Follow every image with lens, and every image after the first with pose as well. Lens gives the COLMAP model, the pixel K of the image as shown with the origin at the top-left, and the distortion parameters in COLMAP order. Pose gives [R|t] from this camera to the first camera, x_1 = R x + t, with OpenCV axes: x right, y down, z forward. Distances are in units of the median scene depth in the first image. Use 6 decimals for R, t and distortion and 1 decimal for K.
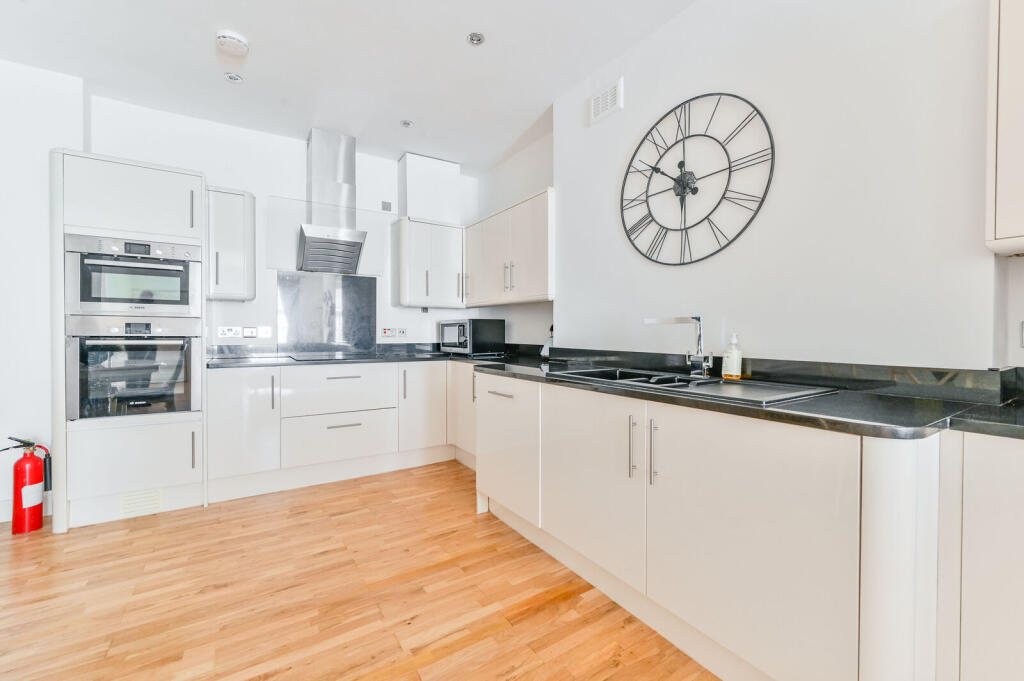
lens RADIAL K [[399.4, 0, 513.4], [0, 399.4, 335.4], [0, 0, 1]] dist [0.000531, 0.000230]
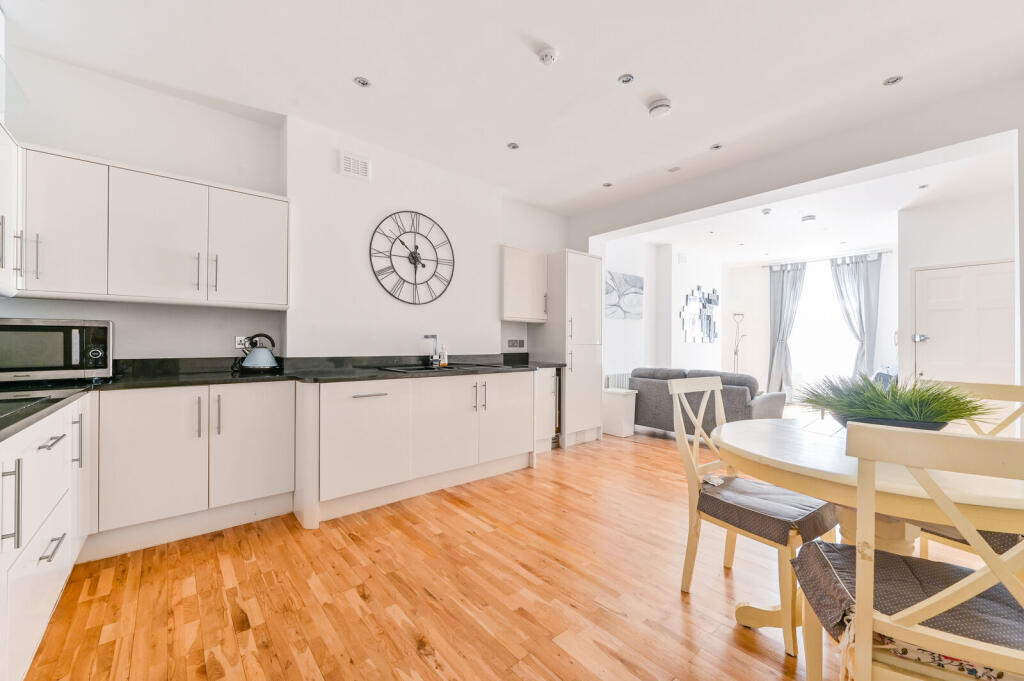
lens RADIAL K [[407.9, 0, 512.0], [0, 407.9, 340.5], [0, 0, 1]] dist [-0.000014, 0.000018]
pose [[-0.110239, 0.004825, 0.993893, -1.394574], [0.005817, 0.999974, -0.004210, -0.008394], [-0.993888, 0.005318, -0.110264, 0.776132]]
